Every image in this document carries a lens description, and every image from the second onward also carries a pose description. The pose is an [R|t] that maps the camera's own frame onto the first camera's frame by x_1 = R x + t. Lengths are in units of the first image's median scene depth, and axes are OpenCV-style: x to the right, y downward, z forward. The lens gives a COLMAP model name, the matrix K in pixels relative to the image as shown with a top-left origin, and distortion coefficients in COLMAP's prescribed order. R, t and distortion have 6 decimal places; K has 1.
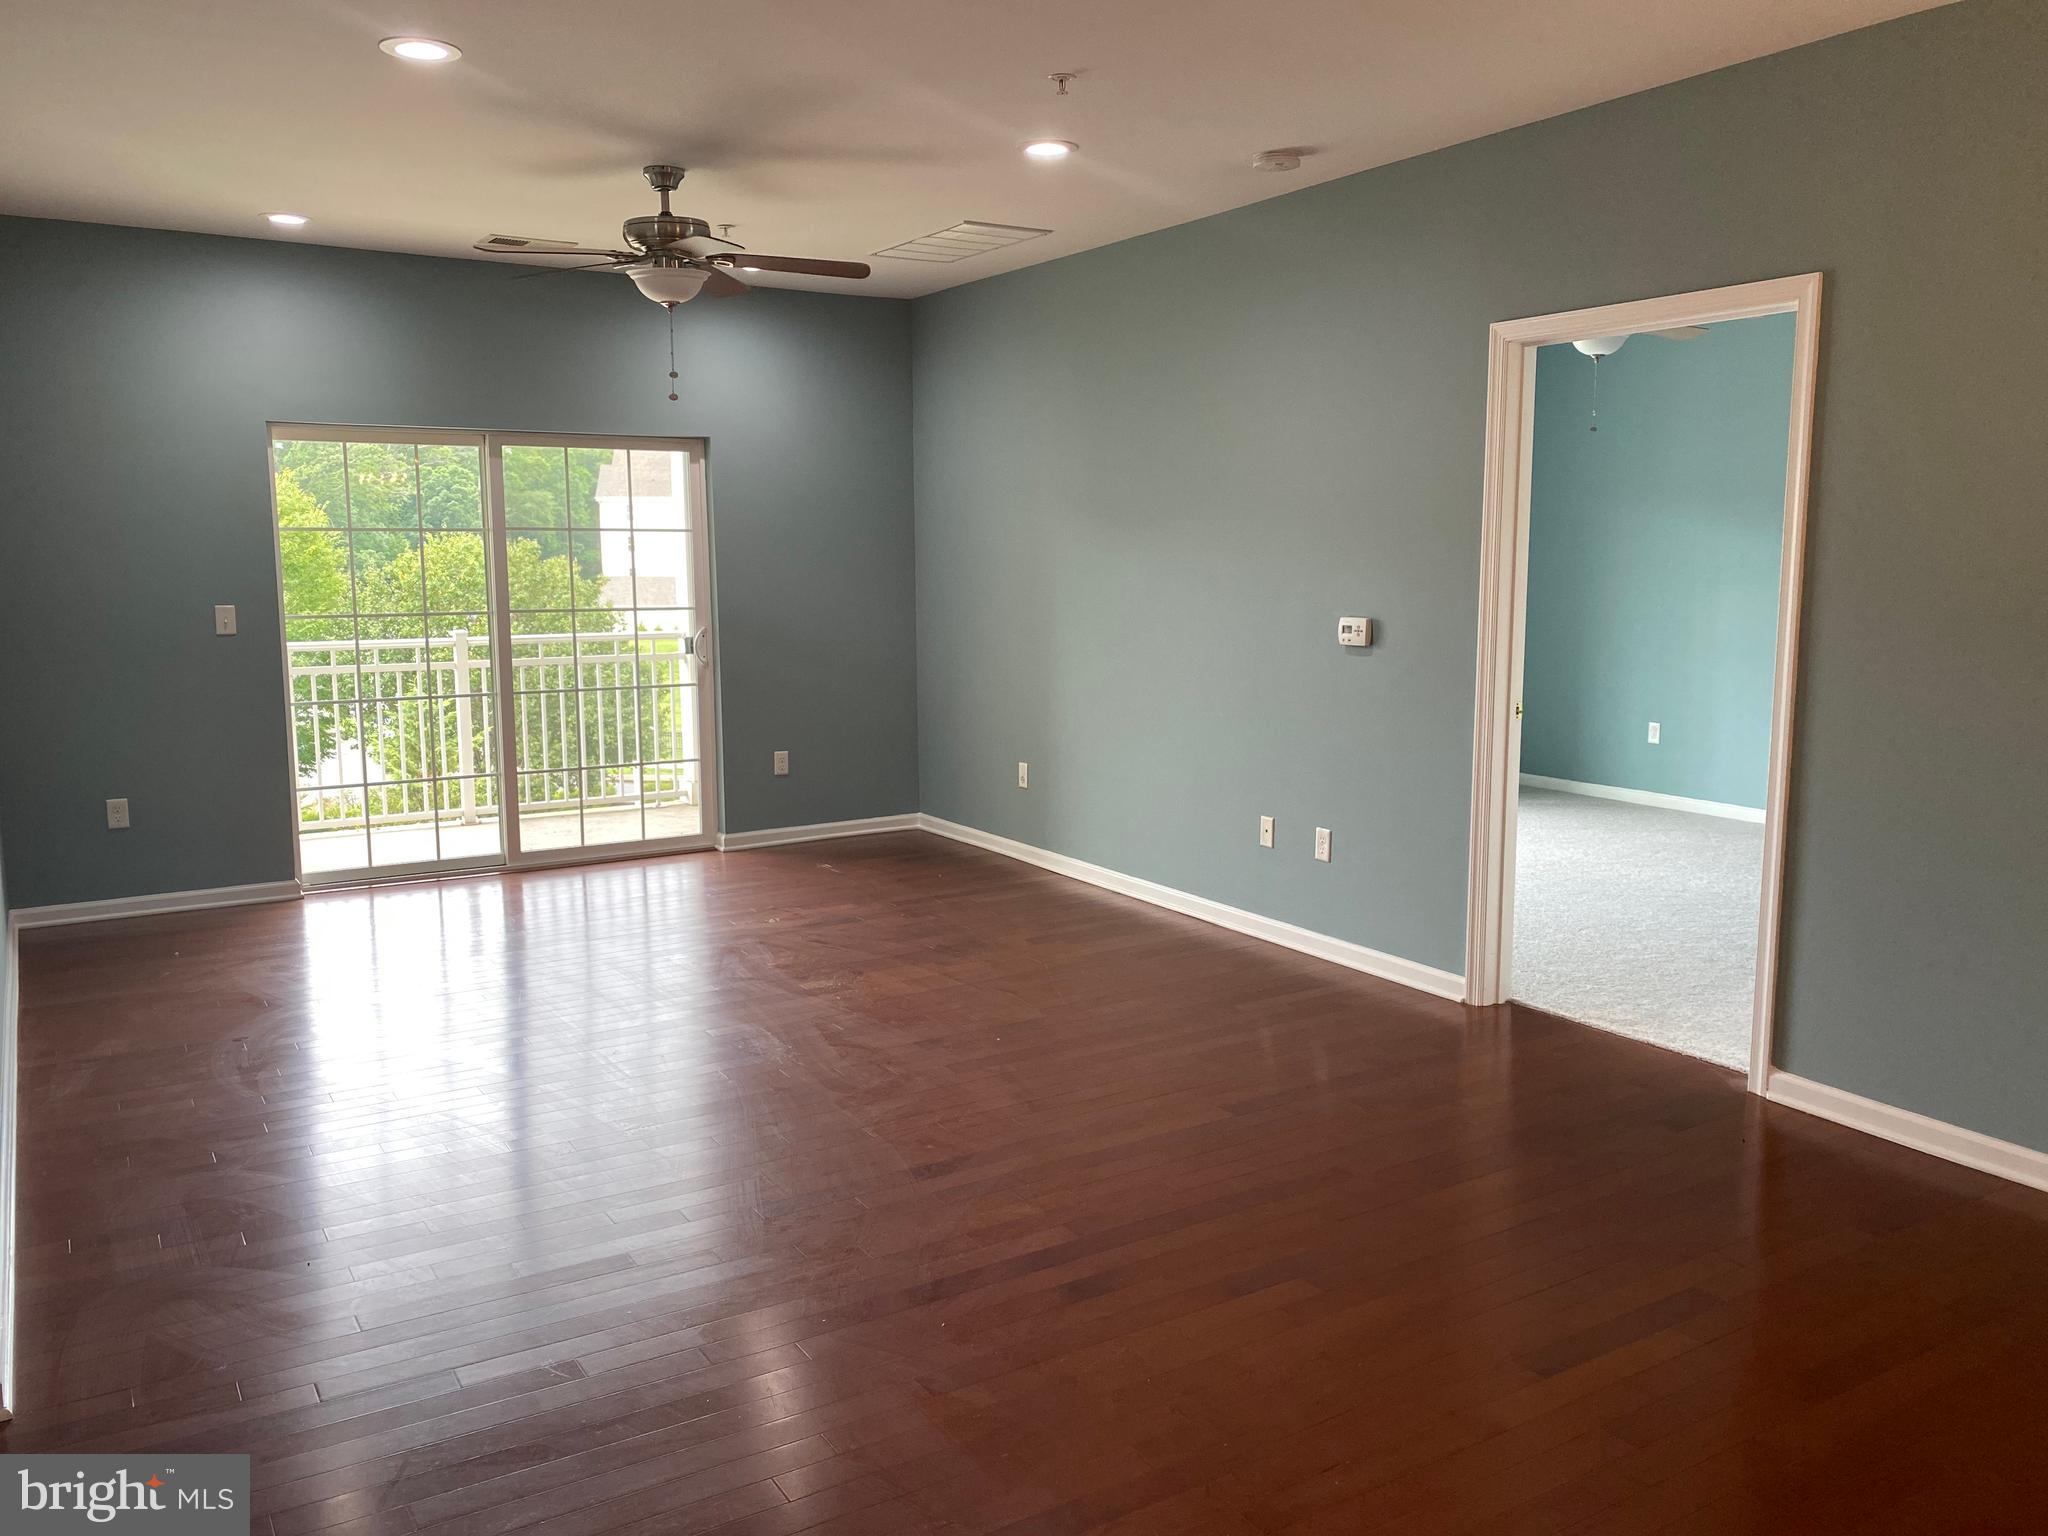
lens RADIAL K [[1599.6, 0, 1024.0], [0, 1599.6, 768.0], [0, 0, 1]] dist [0.072059, -0.001750]
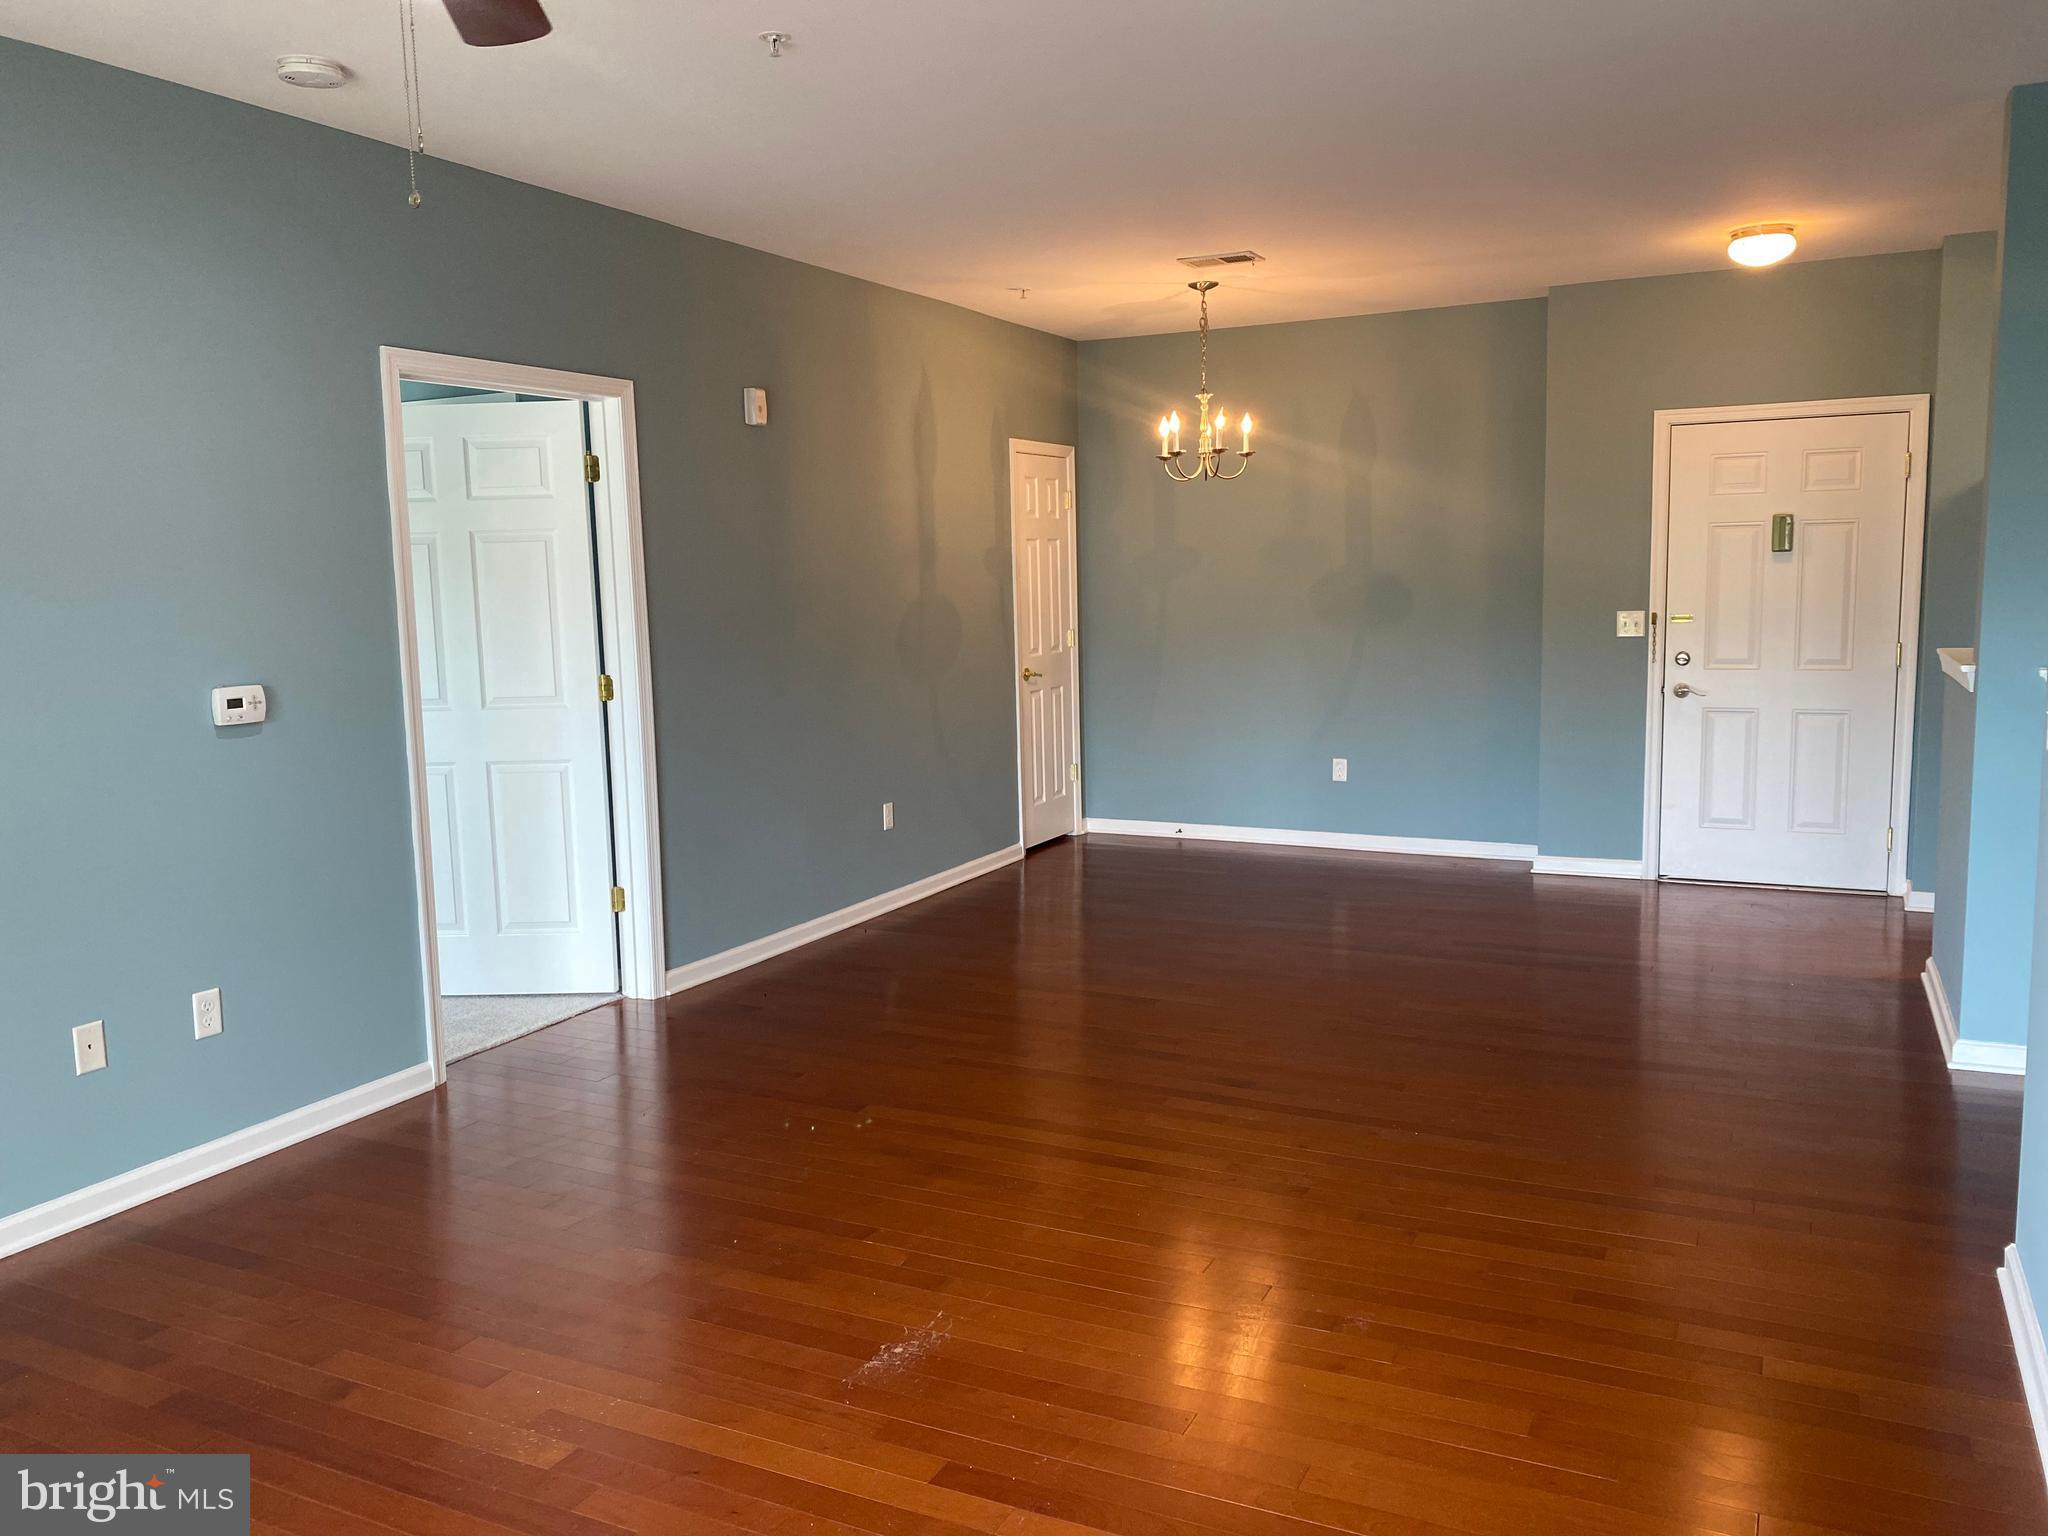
lens RADIAL K [[1599.6, 0, 1024.0], [0, 1599.6, 768.0], [0, 0, 1]] dist [0.072059, -0.001750]
pose [[-0.521543, -0.077059, 0.849738, -0.483815], [0.161157, 0.969090, 0.186796, -0.106729], [-0.837867, 0.234363, -0.493003, 0.821365]]
